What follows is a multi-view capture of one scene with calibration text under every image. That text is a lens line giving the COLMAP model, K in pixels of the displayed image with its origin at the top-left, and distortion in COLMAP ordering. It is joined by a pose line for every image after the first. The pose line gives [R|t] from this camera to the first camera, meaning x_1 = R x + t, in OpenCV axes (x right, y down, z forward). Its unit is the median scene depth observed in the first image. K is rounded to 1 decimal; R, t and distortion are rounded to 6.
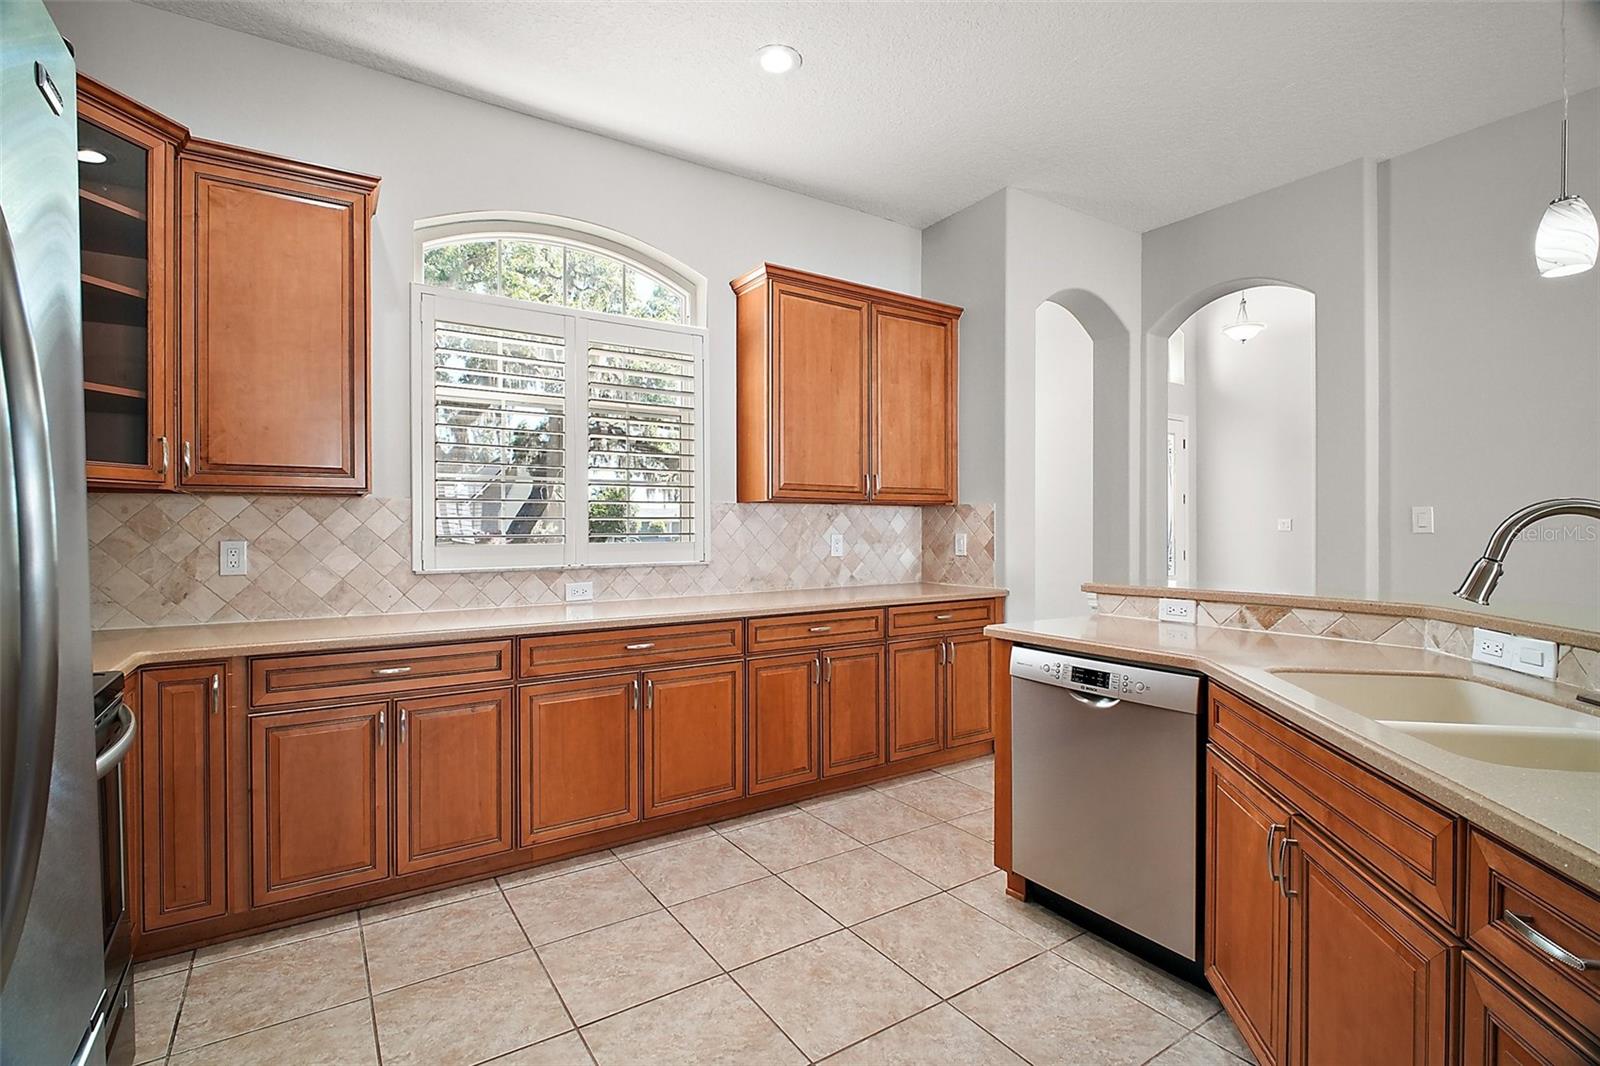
lens RADIAL K [[747.4, 0, 807.5], [0, 747.4, 521.1], [0, 0, 1]] dist [-0.000631, -0.003730]
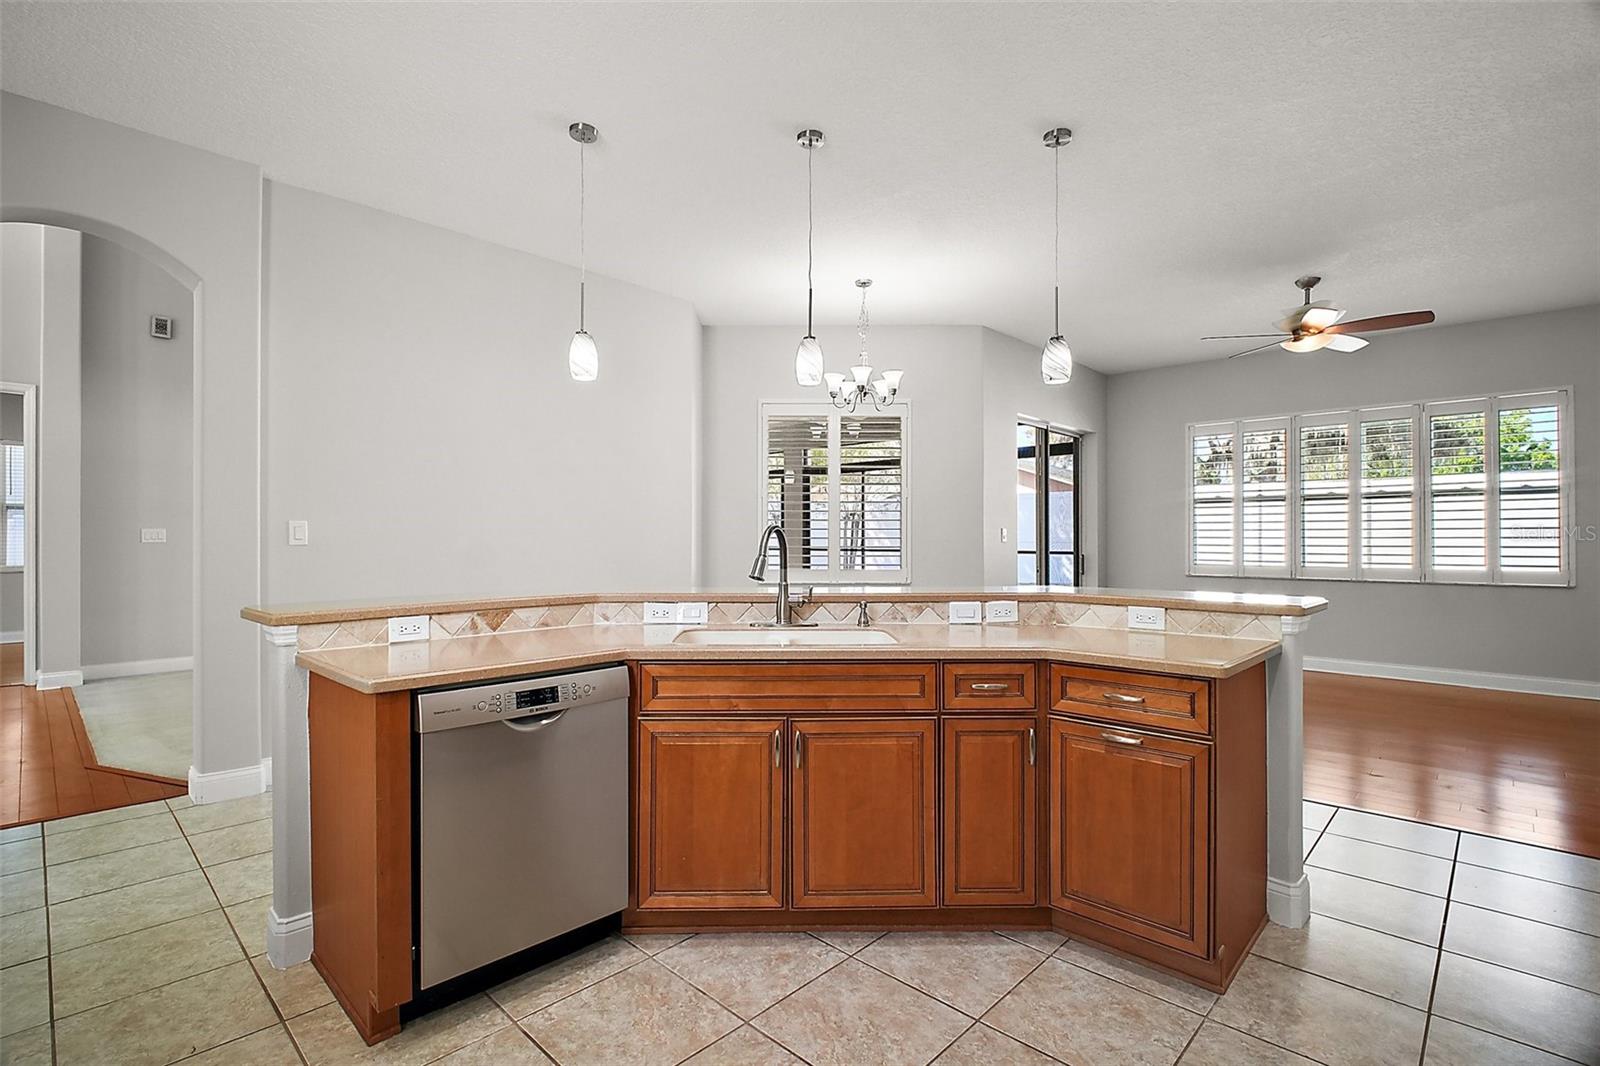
lens RADIAL K [[747.4, 0, 781.1], [0, 747.4, 535.9], [0, 0, 1]] dist [-0.000631, -0.003730]
pose [[-0.204697, 0.005976, 0.978807, -0.486198], [-0.007457, 0.999943, -0.007664, 0.008206], [-0.978797, -0.008868, -0.204640, 0.714230]]
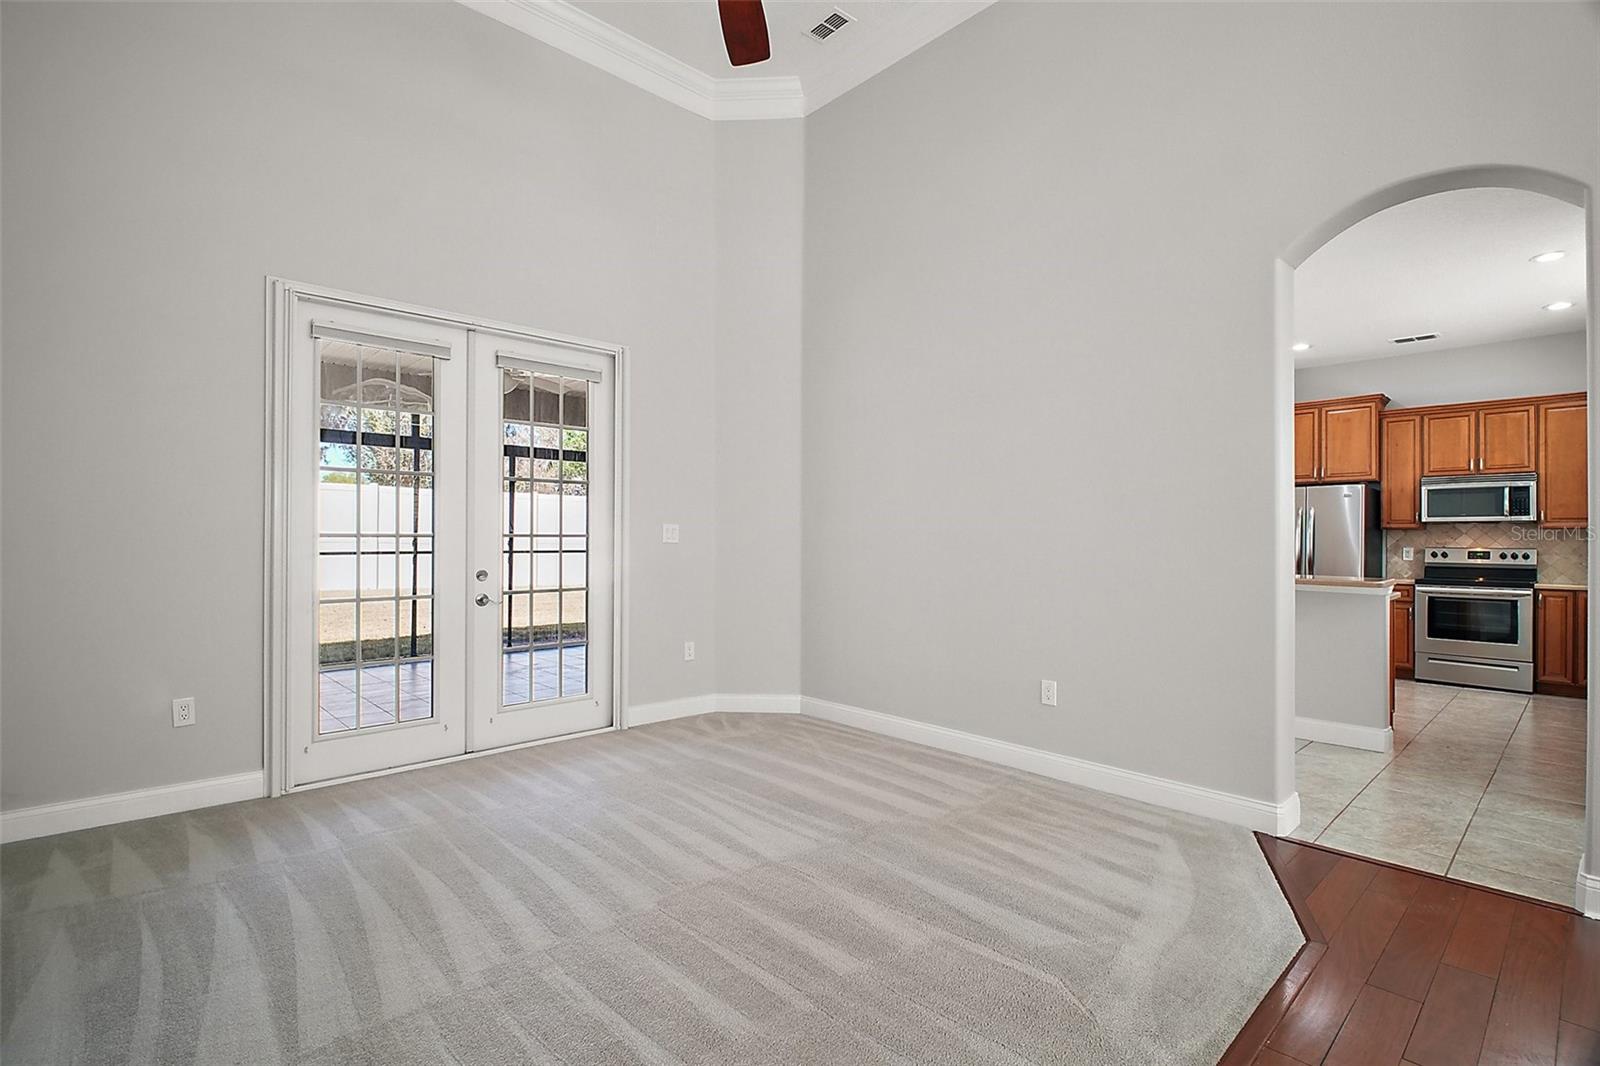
lens RADIAL K [[747.4, 0, 803.2], [0, 747.4, 534.8], [0, 0, 1]] dist [-0.000631, -0.003730]
pose [[-0.988624, -0.005776, -0.150298, 1.925091], [-0.003455, 0.999871, -0.015697, 0.025626], [0.150369, -0.014999, -0.988516, 2.517707]]
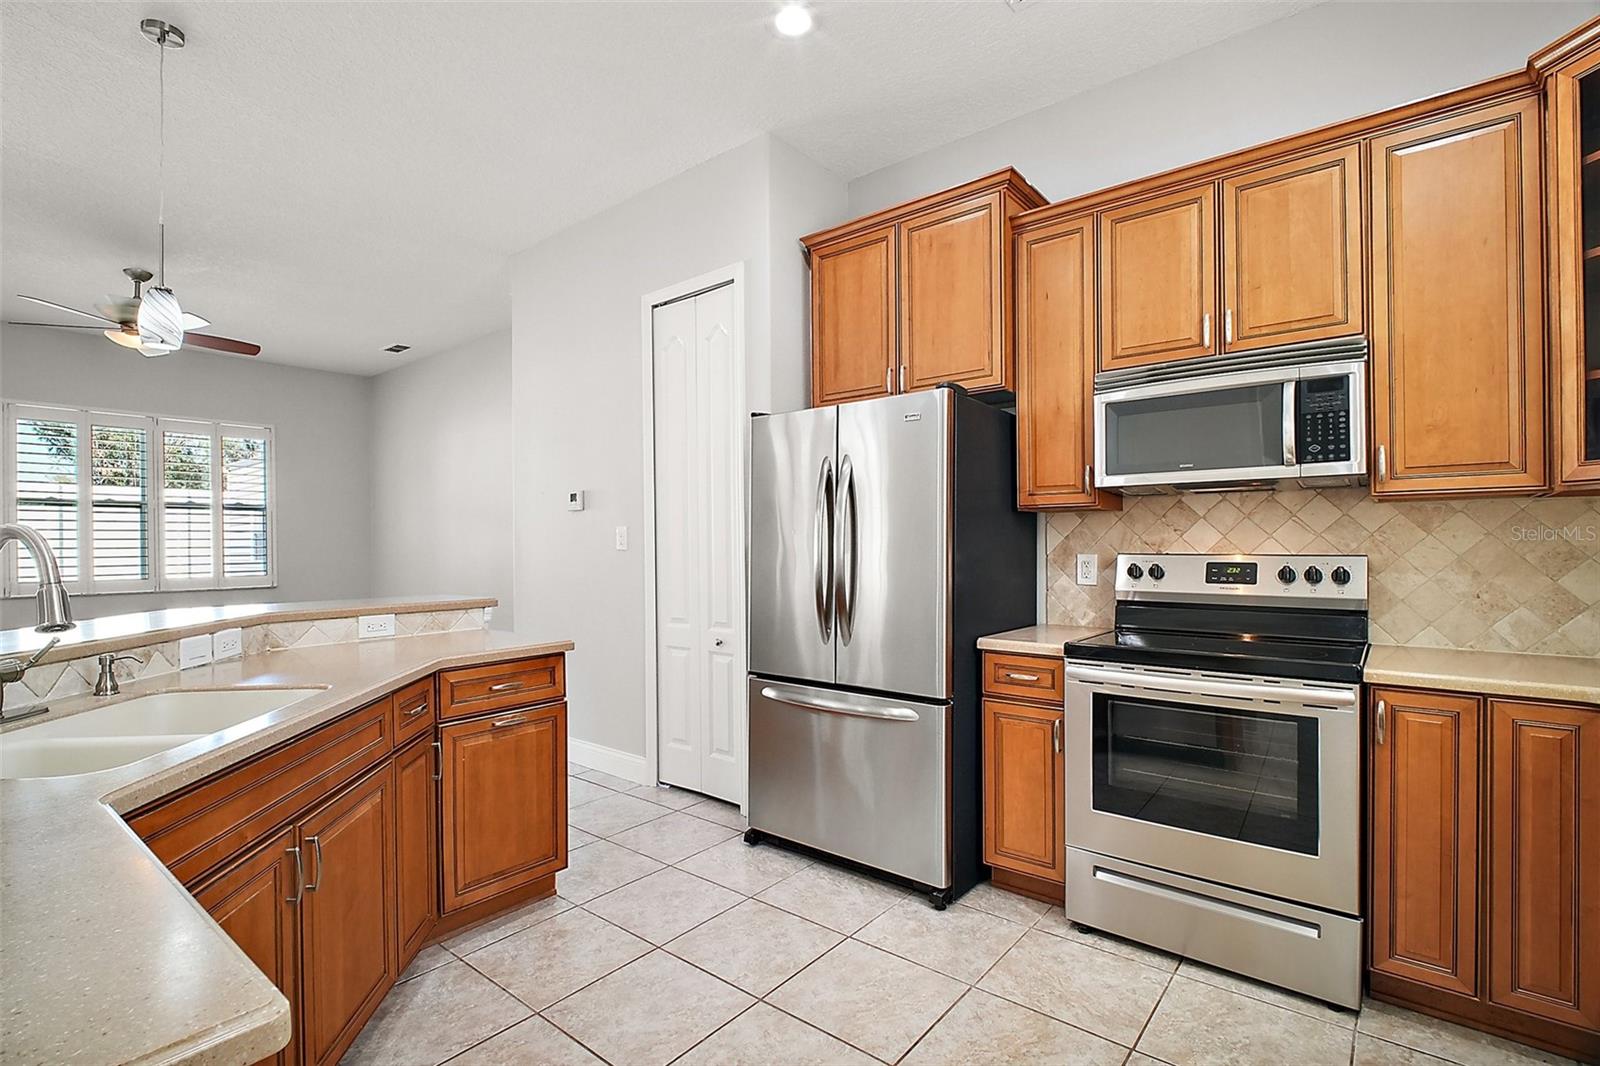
lens RADIAL K [[747.4, 0, 789.2], [0, 747.4, 544.9], [0, 0, 1]] dist [-0.000631, -0.003730]
pose [[-0.959134, 0.010236, -0.282766, 0.138734], [0.012188, 0.999912, -0.005147, 0.008647], [0.282689, -0.008383, -0.959175, 1.160139]]
